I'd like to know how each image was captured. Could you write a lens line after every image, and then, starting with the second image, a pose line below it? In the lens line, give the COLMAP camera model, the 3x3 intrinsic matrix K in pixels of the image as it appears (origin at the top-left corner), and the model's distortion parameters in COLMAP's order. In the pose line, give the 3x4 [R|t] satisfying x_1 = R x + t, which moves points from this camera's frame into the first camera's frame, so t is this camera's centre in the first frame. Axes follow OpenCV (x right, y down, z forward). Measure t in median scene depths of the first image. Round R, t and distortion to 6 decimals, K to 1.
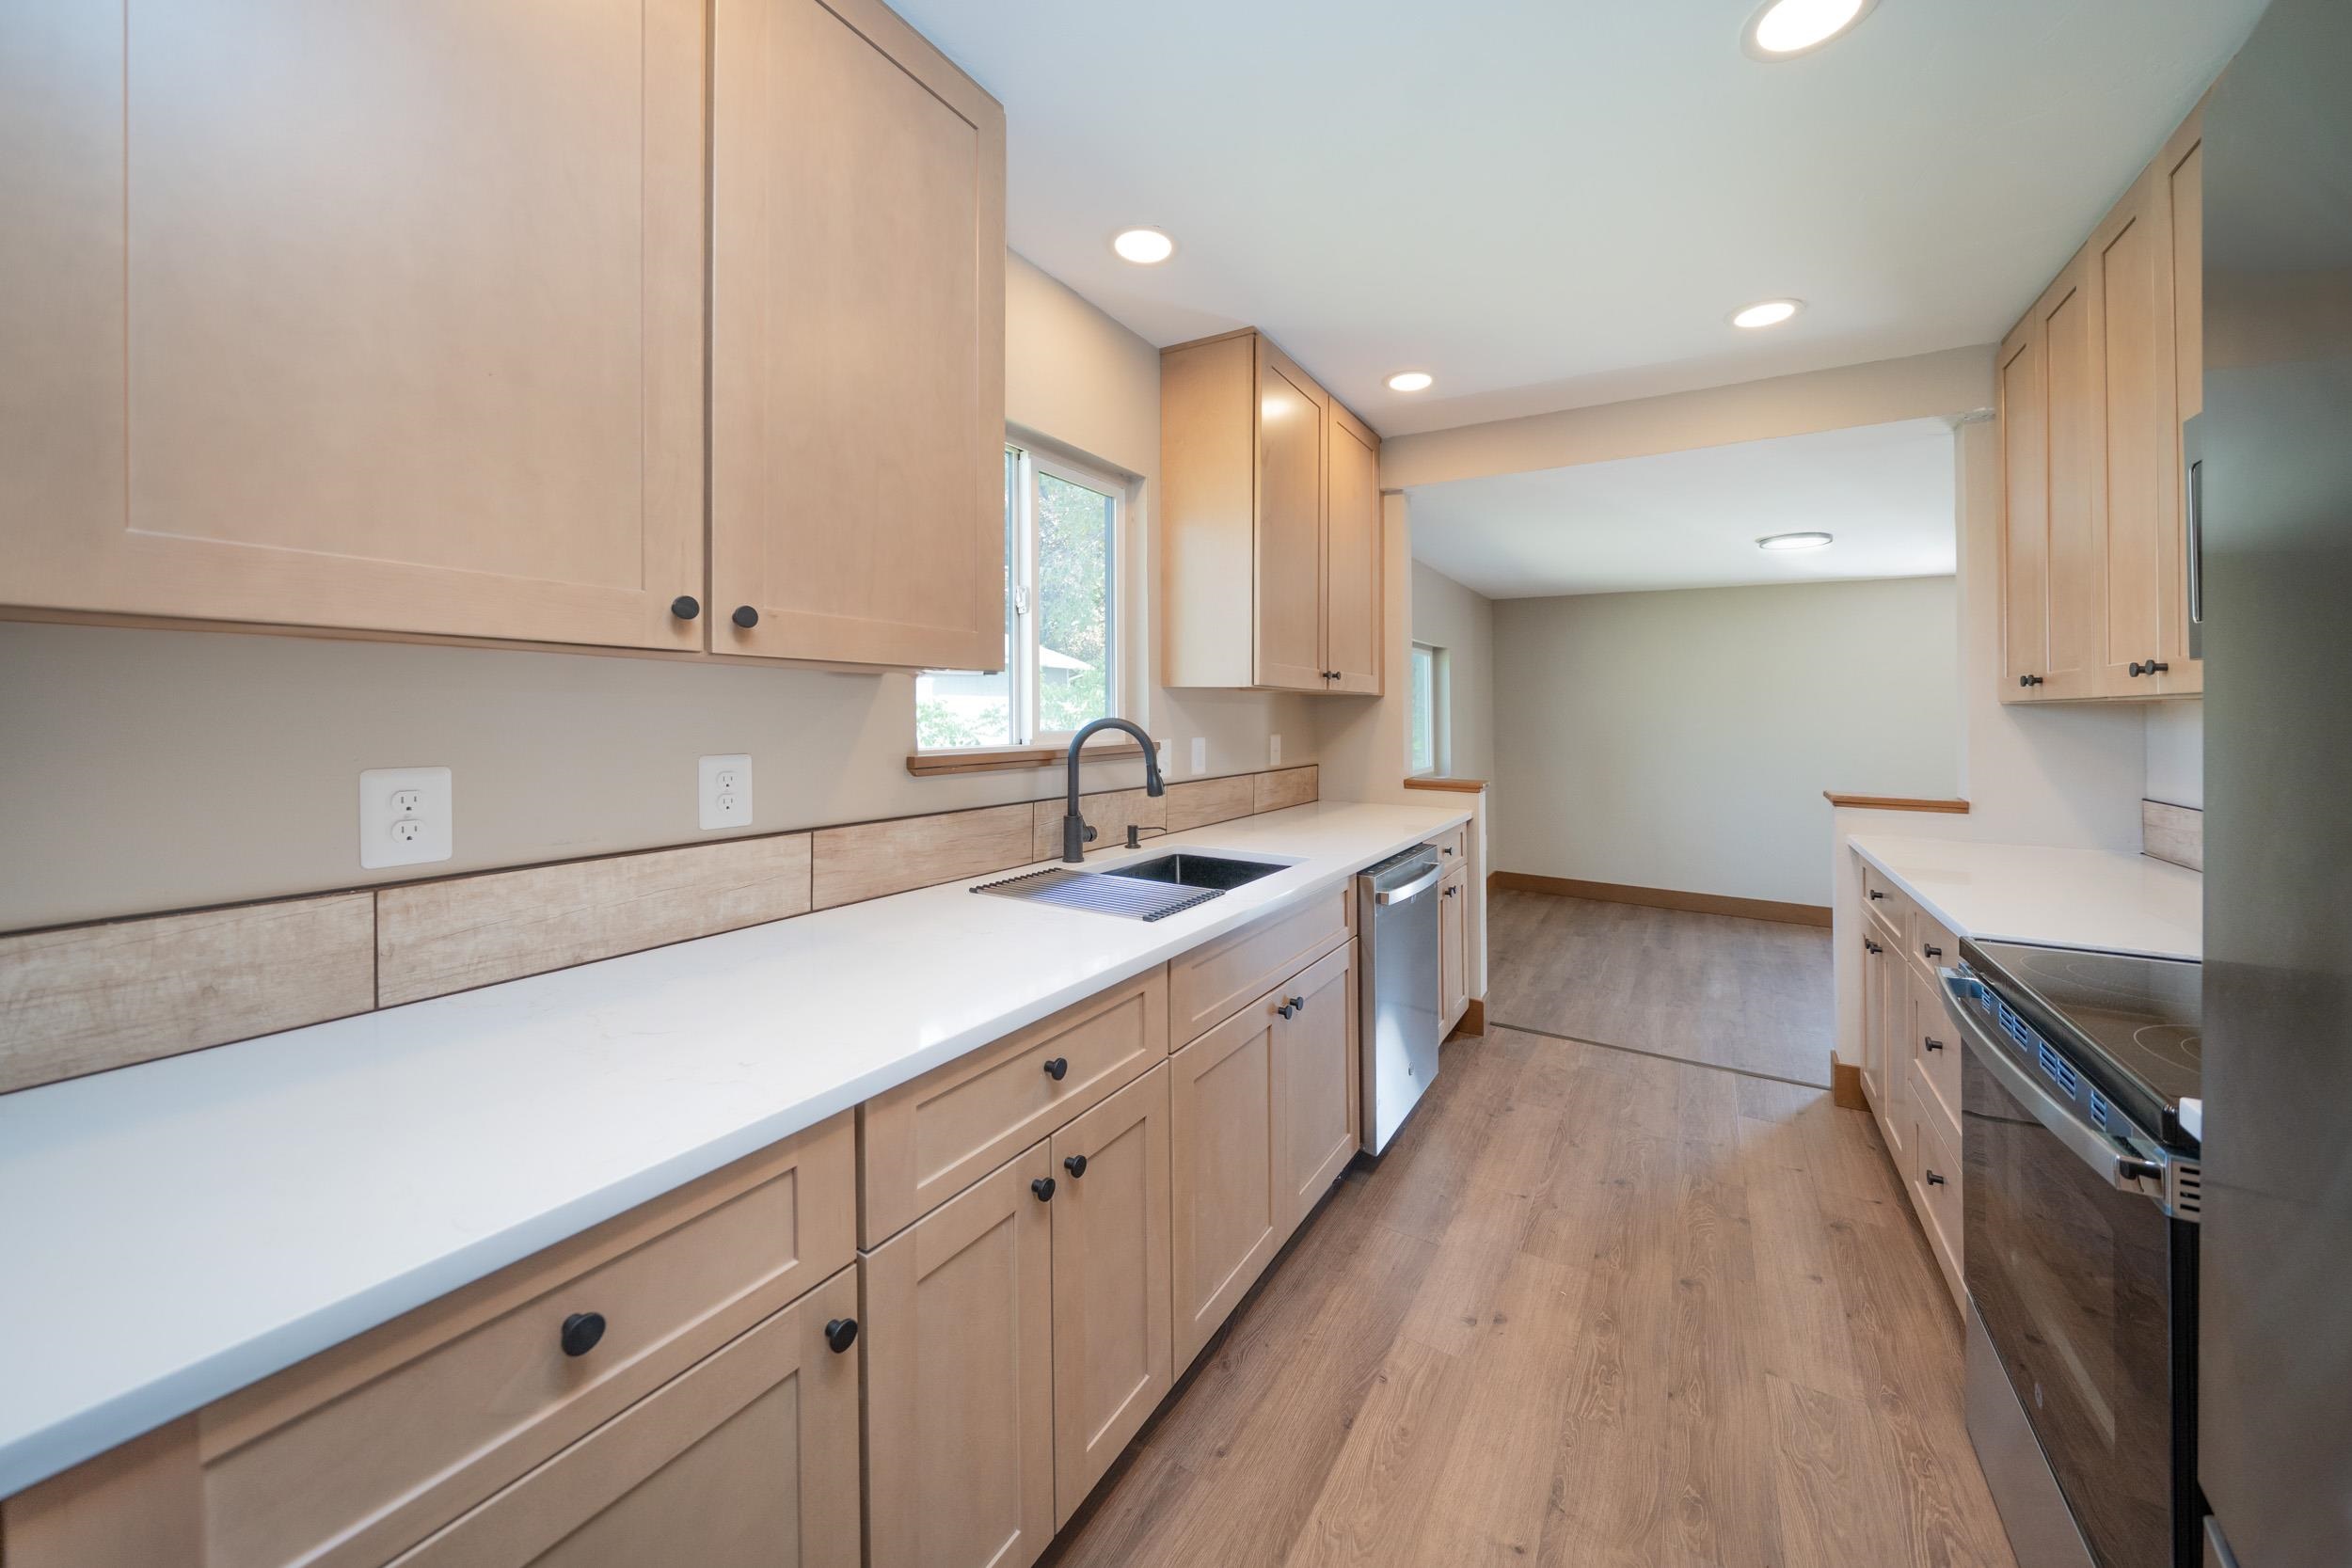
lens RADIAL K [[816.5, 0, 1221.0], [0, 816.5, 716.8], [0, 0, 1]] dist [-0.002790, -0.000202]
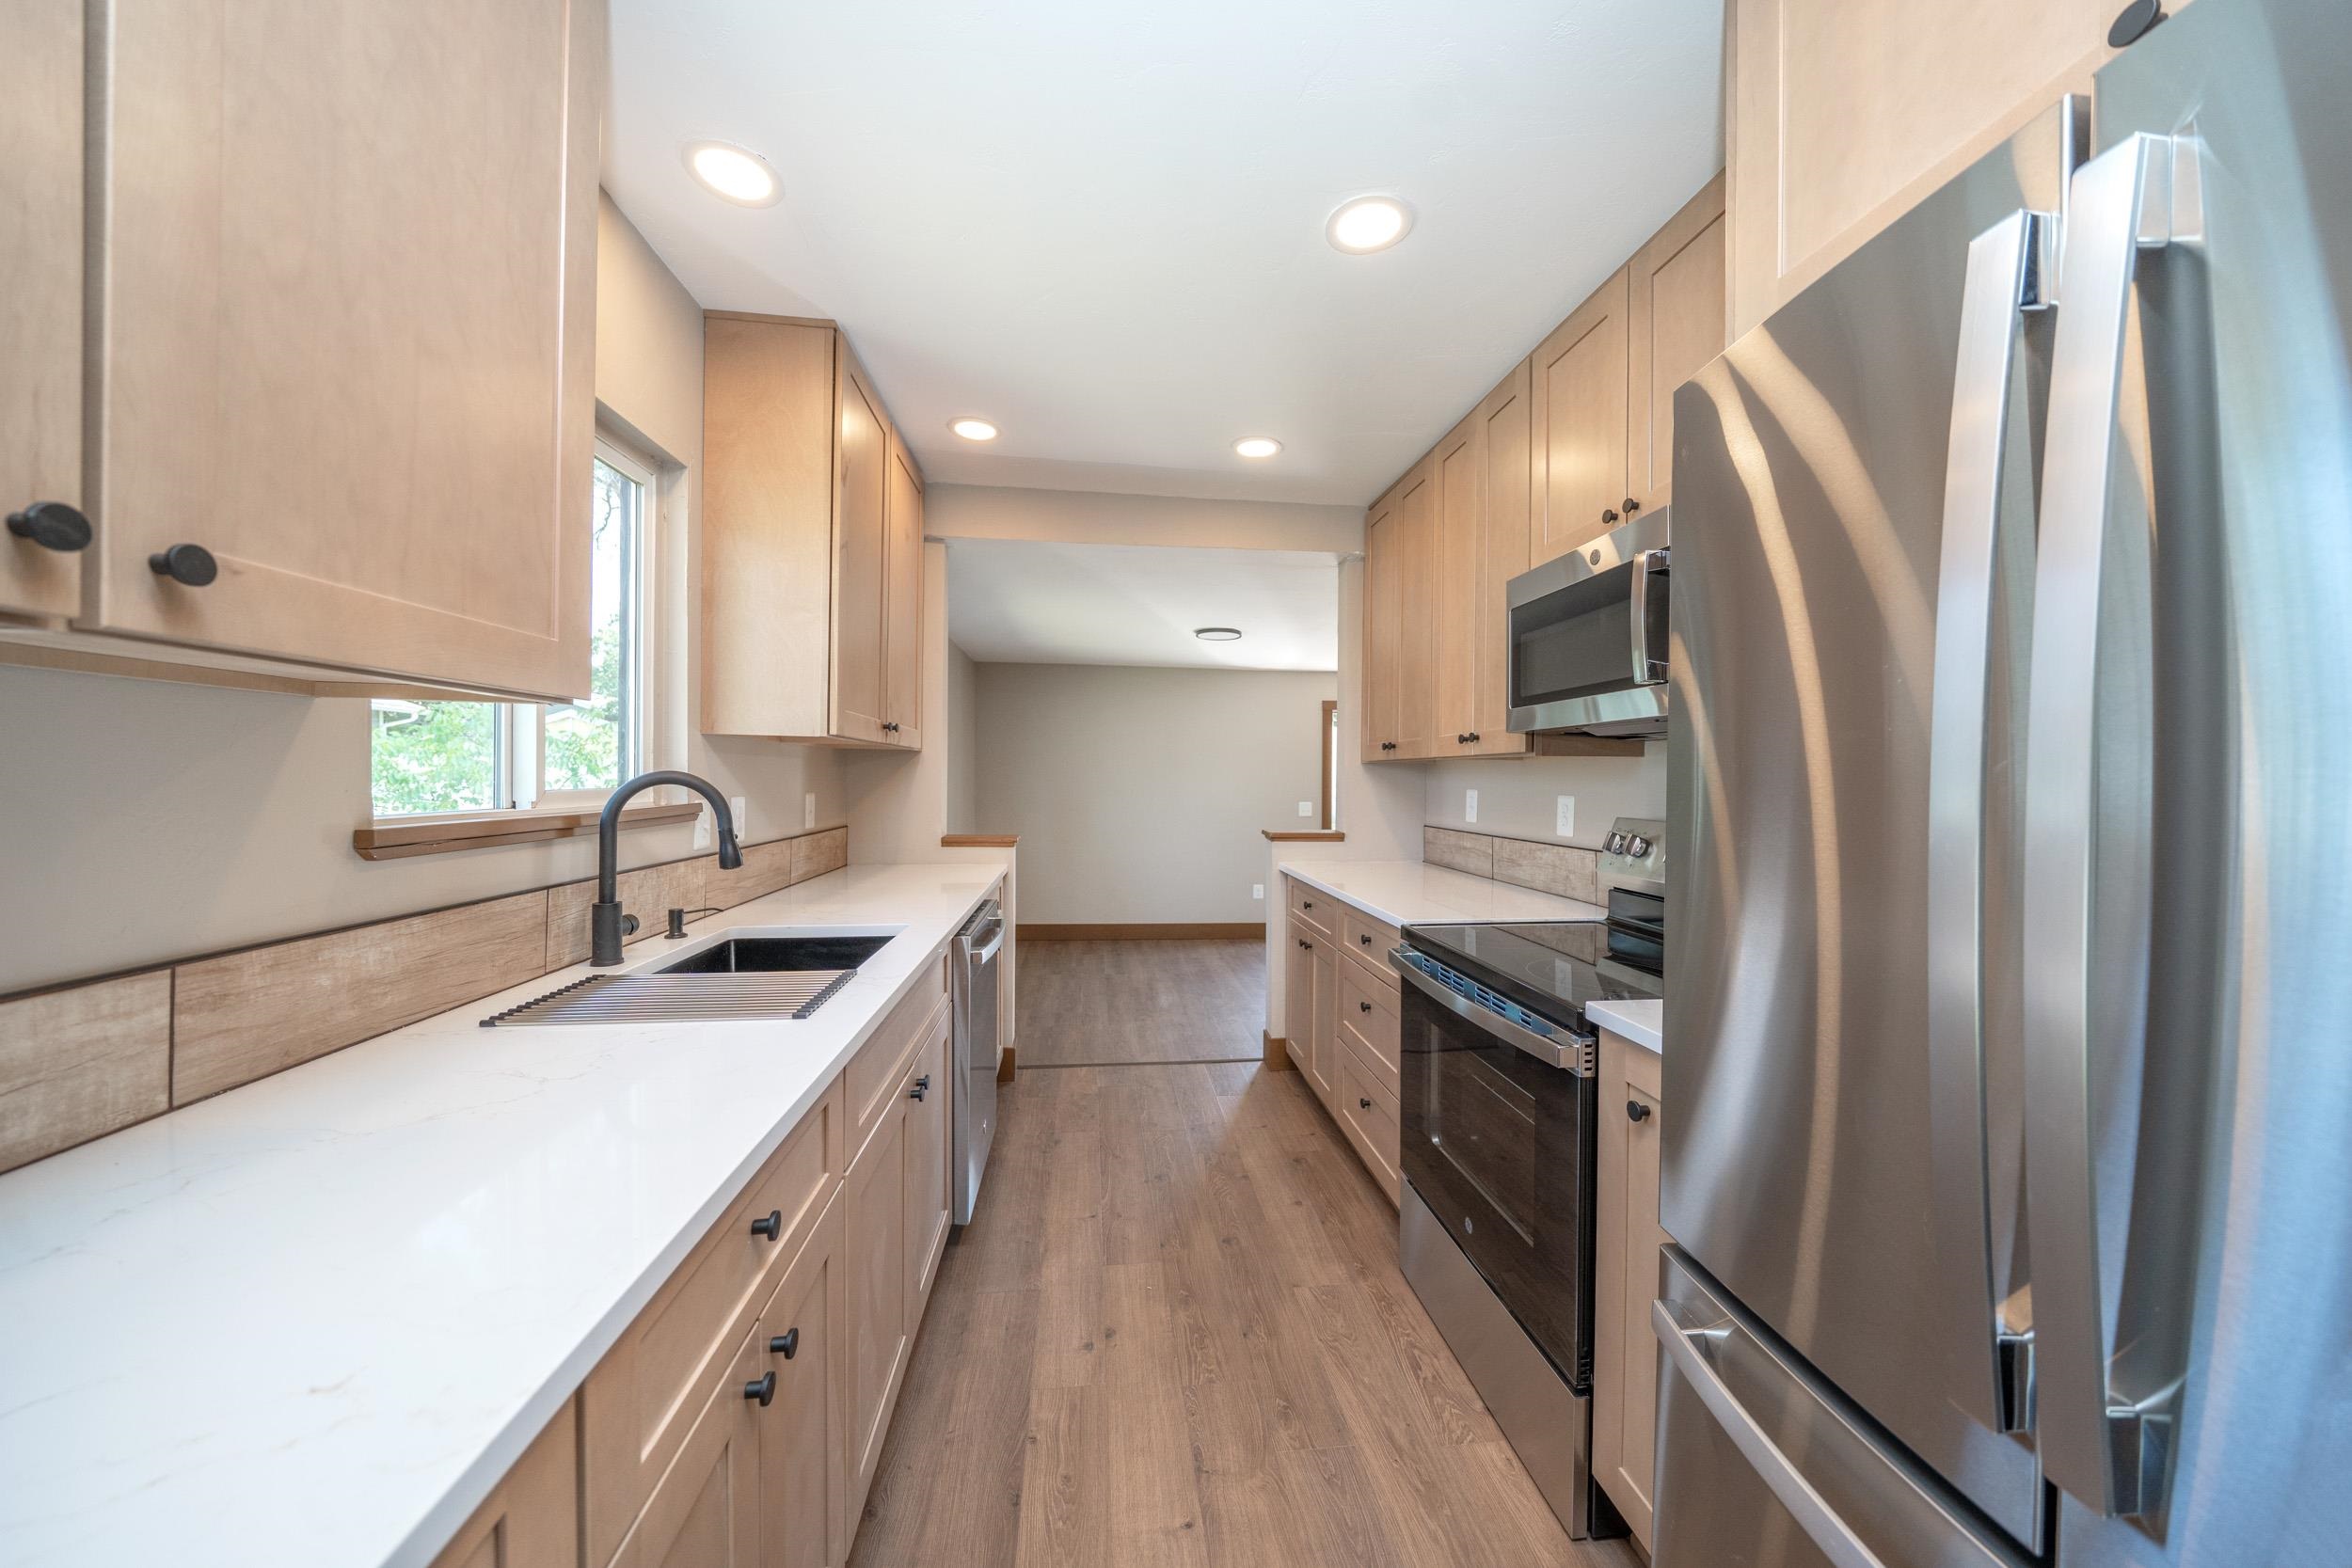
lens RADIAL K [[800.6, 0, 1176.0], [0, 800.6, 784.0], [0, 0, 1]] dist [-0.004935, 0.000054]
pose [[0.801366, -0.010073, 0.598089, -0.186699], [0.005698, 0.999941, 0.009206, 0.009036], [-0.598147, -0.003969, 0.801377, 0.101061]]
